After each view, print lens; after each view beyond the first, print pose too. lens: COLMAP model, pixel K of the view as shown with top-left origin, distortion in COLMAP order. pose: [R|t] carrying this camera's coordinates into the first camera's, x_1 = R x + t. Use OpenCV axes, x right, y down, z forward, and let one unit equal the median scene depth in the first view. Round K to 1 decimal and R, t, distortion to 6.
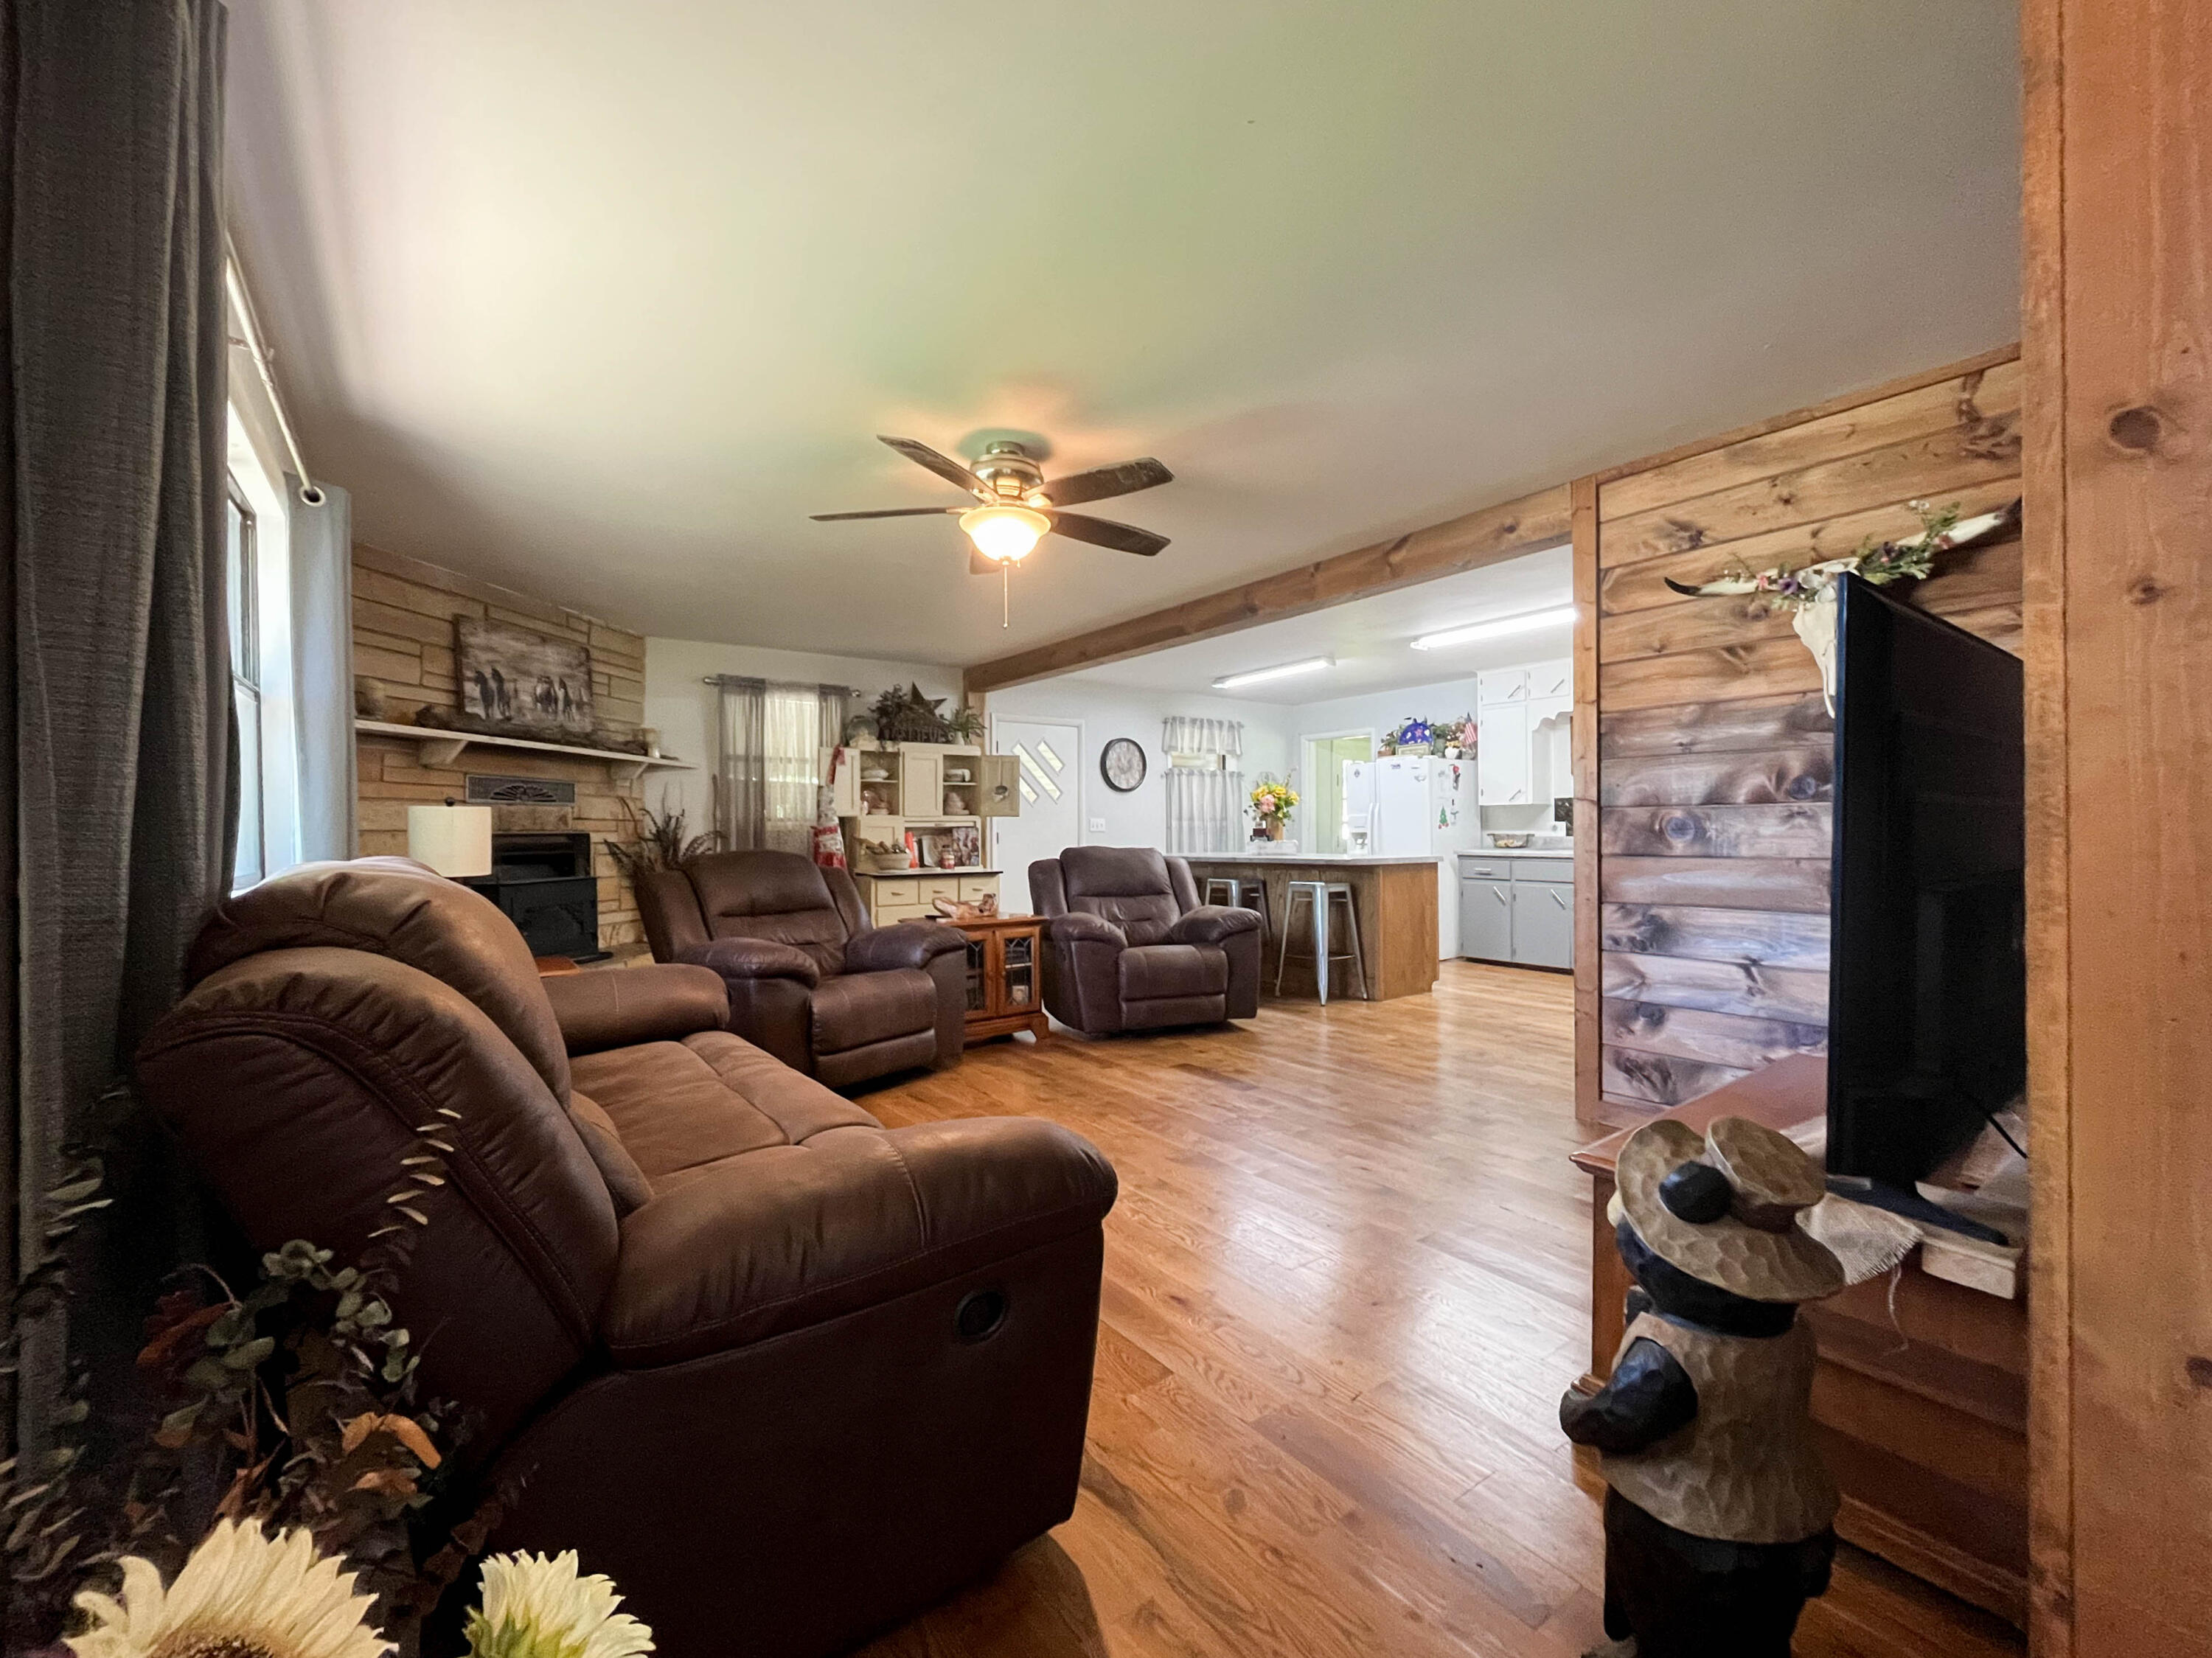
lens RADIAL K [[925.8, 0, 1101.9], [0, 925.8, 830.2], [0, 0, 1]] dist [-0.002205, 0.000095]
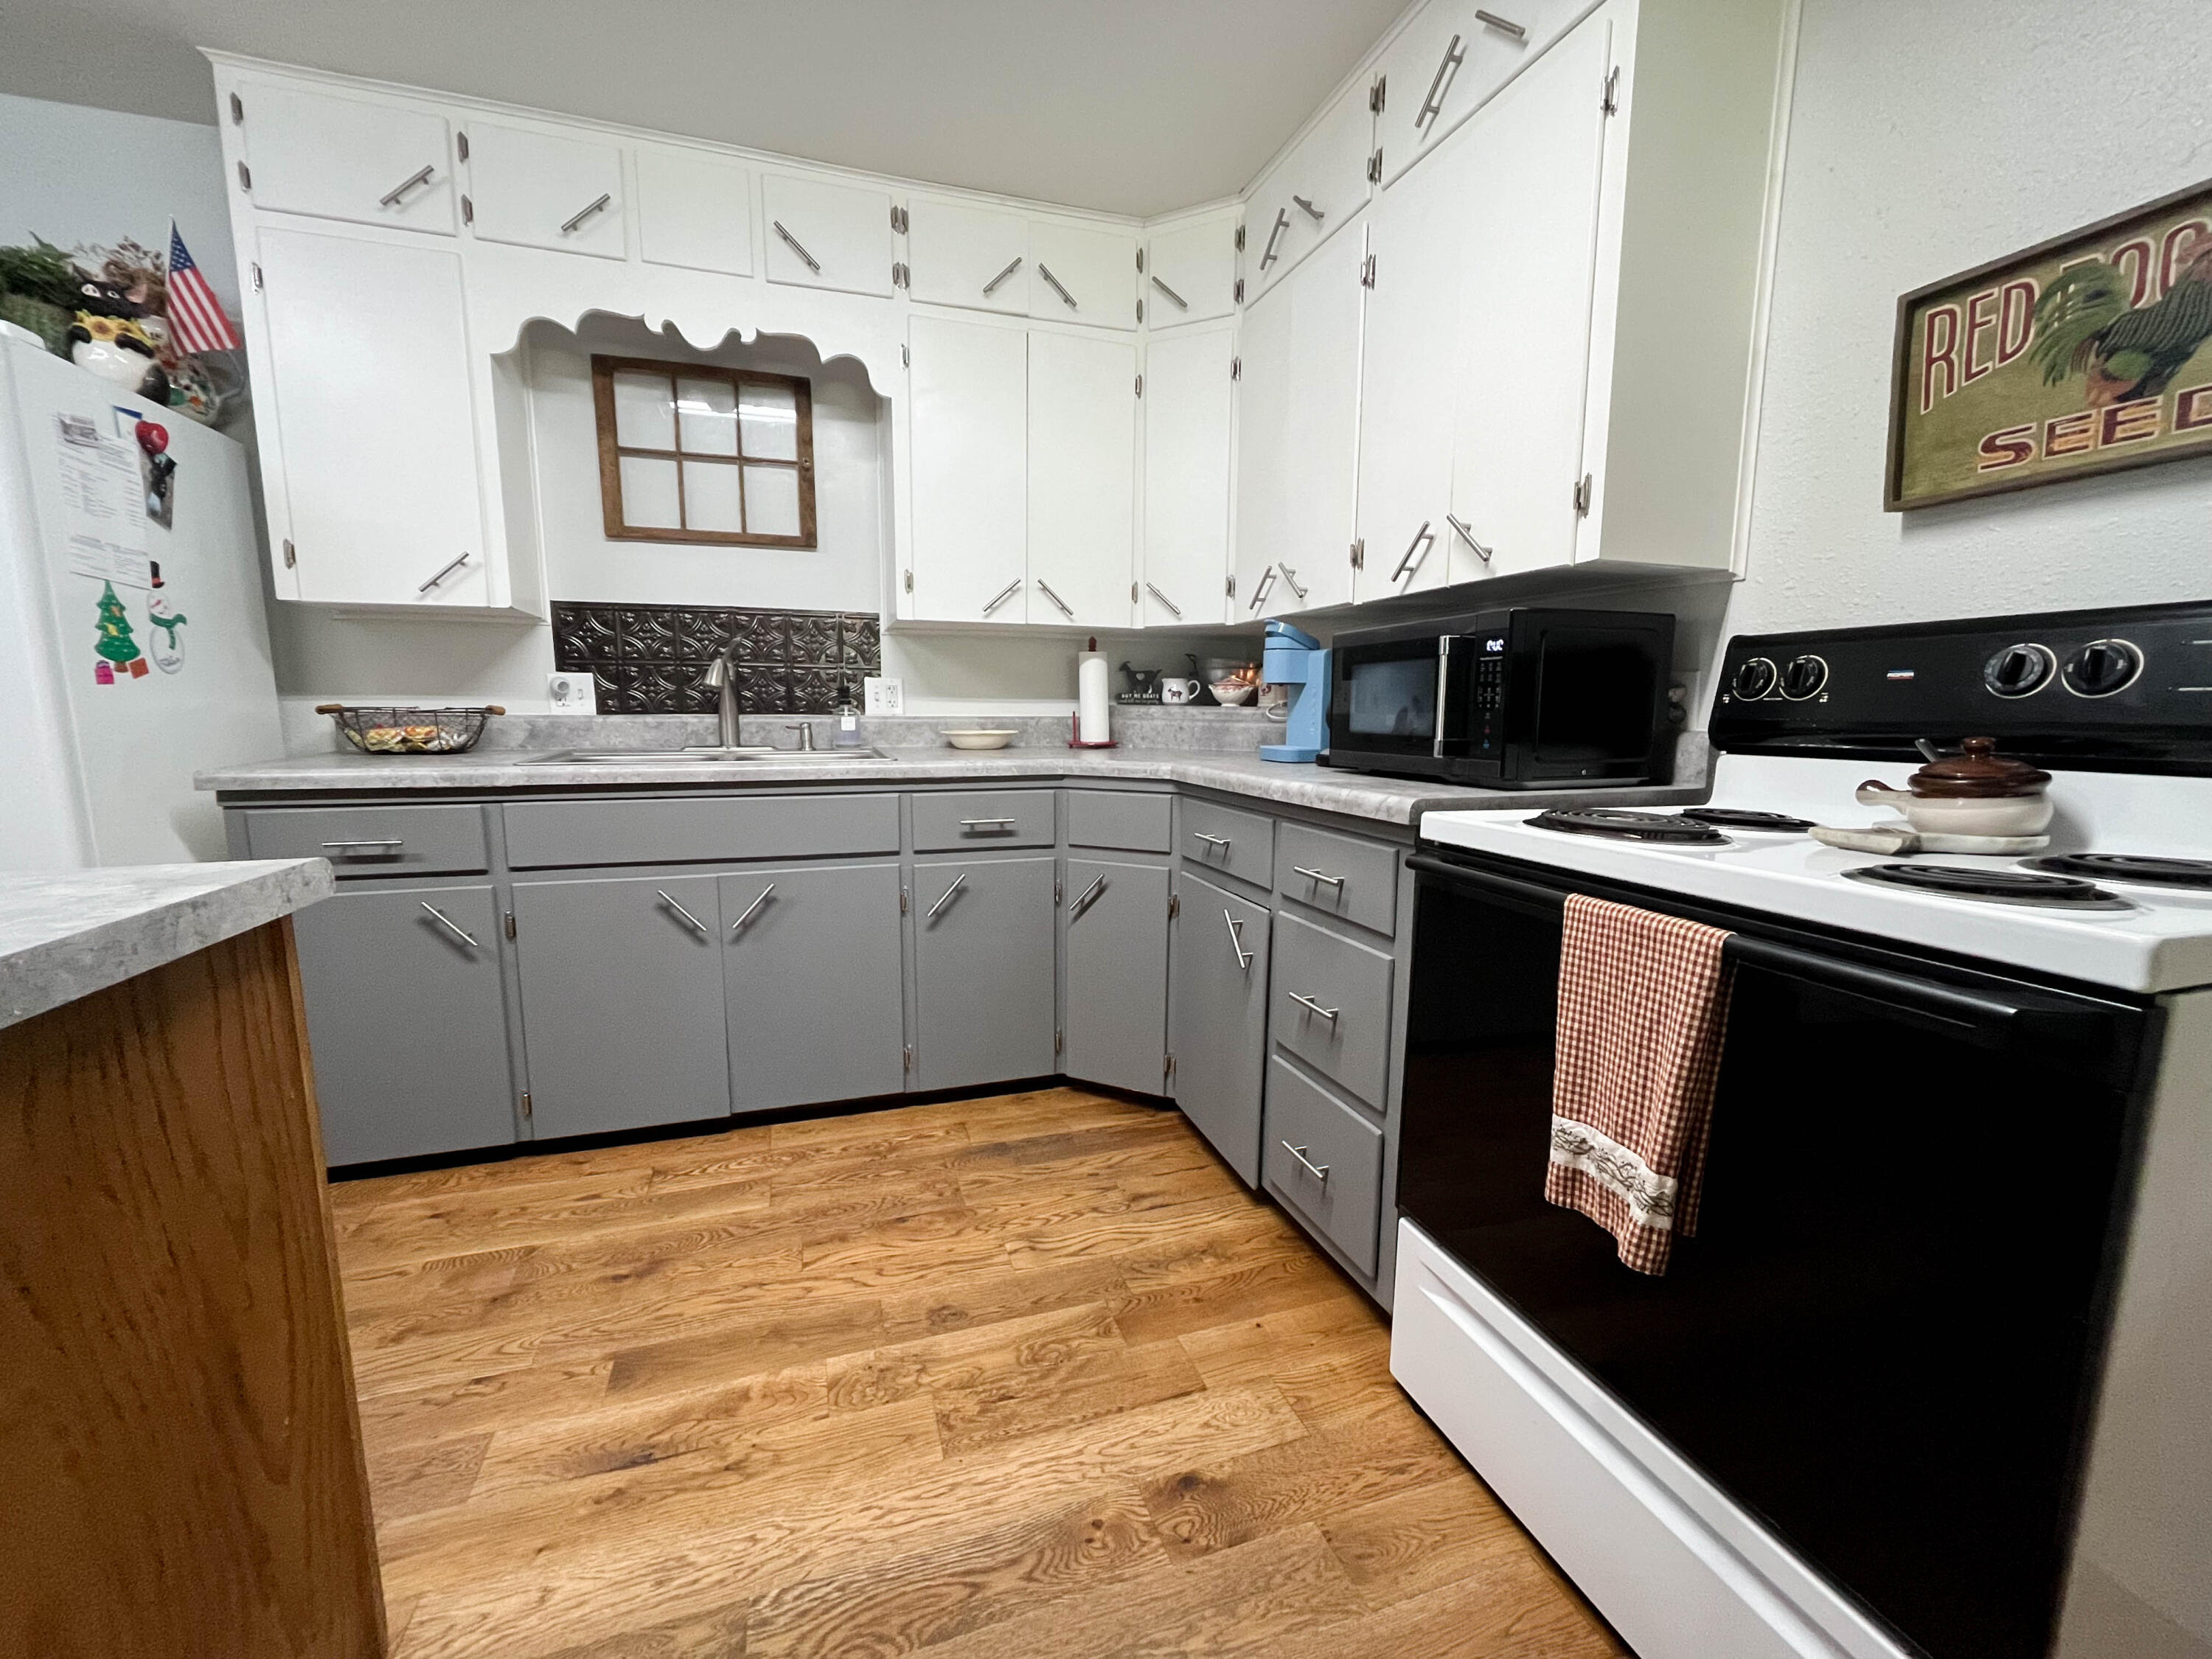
lens RADIAL K [[899.5, 0, 1106.0], [0, 899.5, 829.5], [0, 0, 1]] dist [-0.002588, -0.000264]
pose [[0.301144, -0.122622, 0.945662, 0.333465], [-0.002890, 0.991576, 0.129495, 0.007202], [-0.953574, -0.041729, 0.298253, 1.025495]]
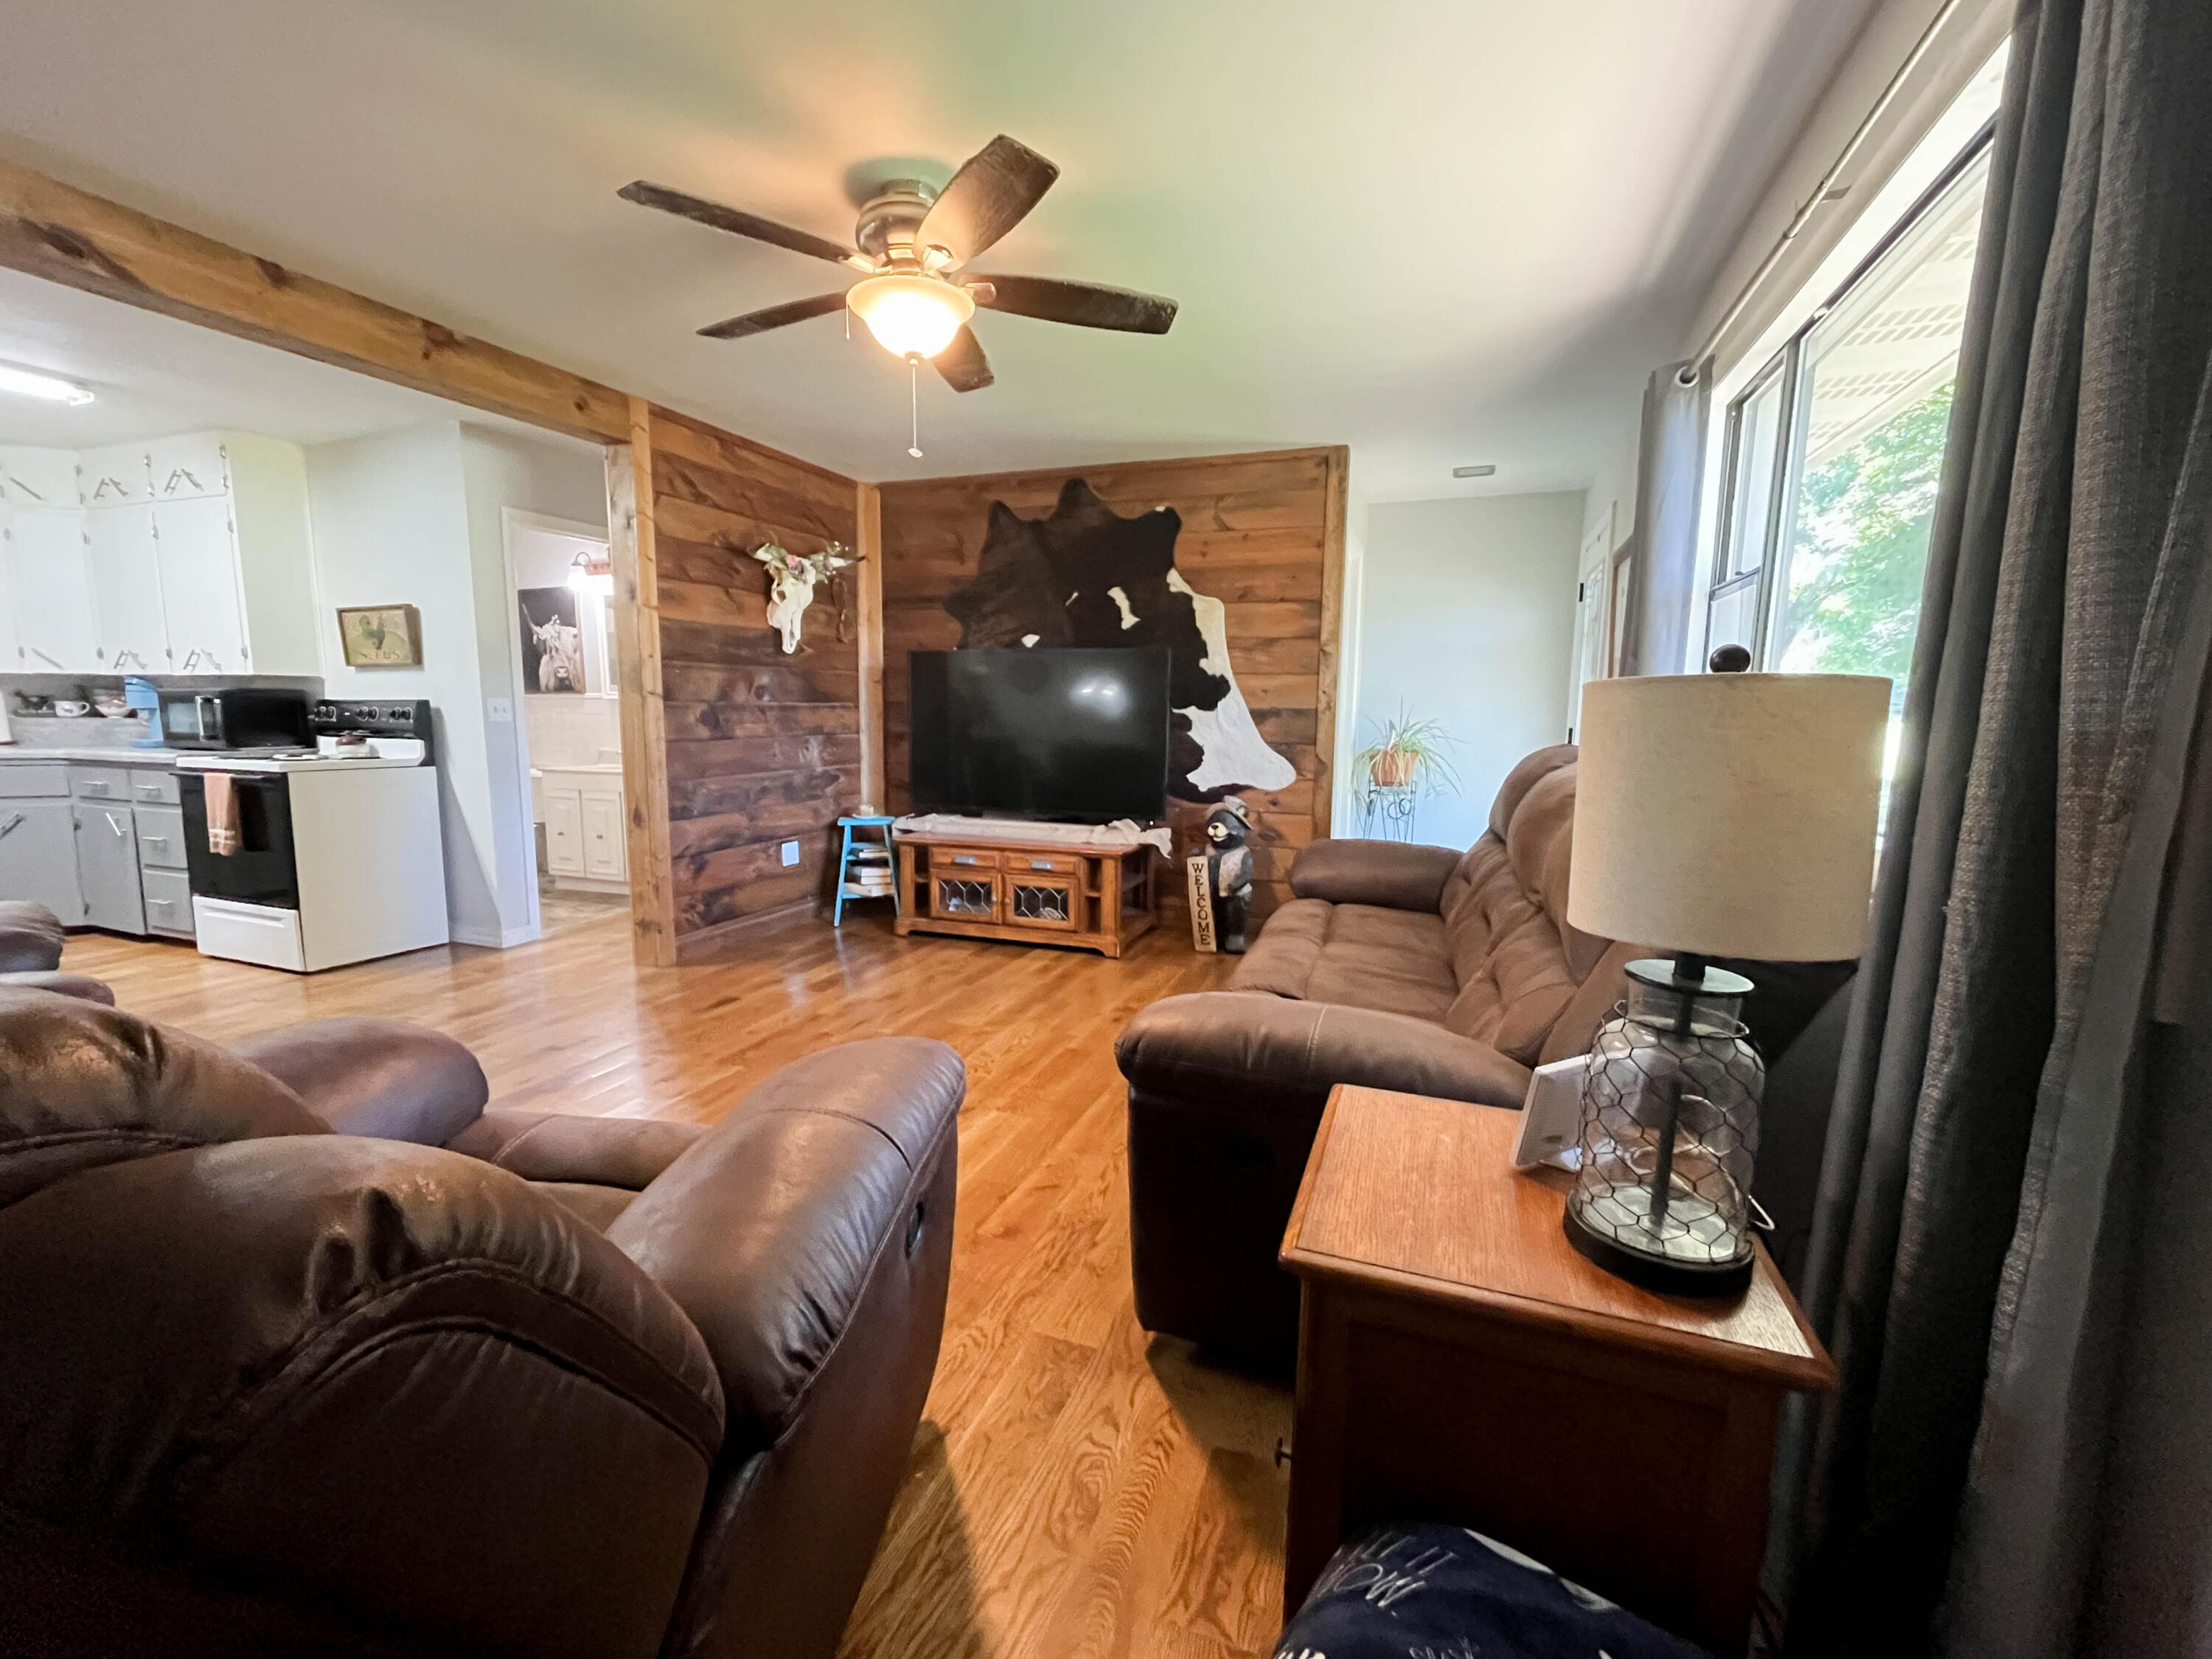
lens RADIAL K [[915.5, 0, 1097.3], [0, 915.5, 834.3], [0, 0, 1]] dist [-0.003444, -0.000473]
pose [[-0.547190, -0.114670, 0.829117, -0.491414], [-0.007259, 0.991184, 0.132293, -0.009562], [-0.836977, 0.066371, -0.543198, 0.783831]]
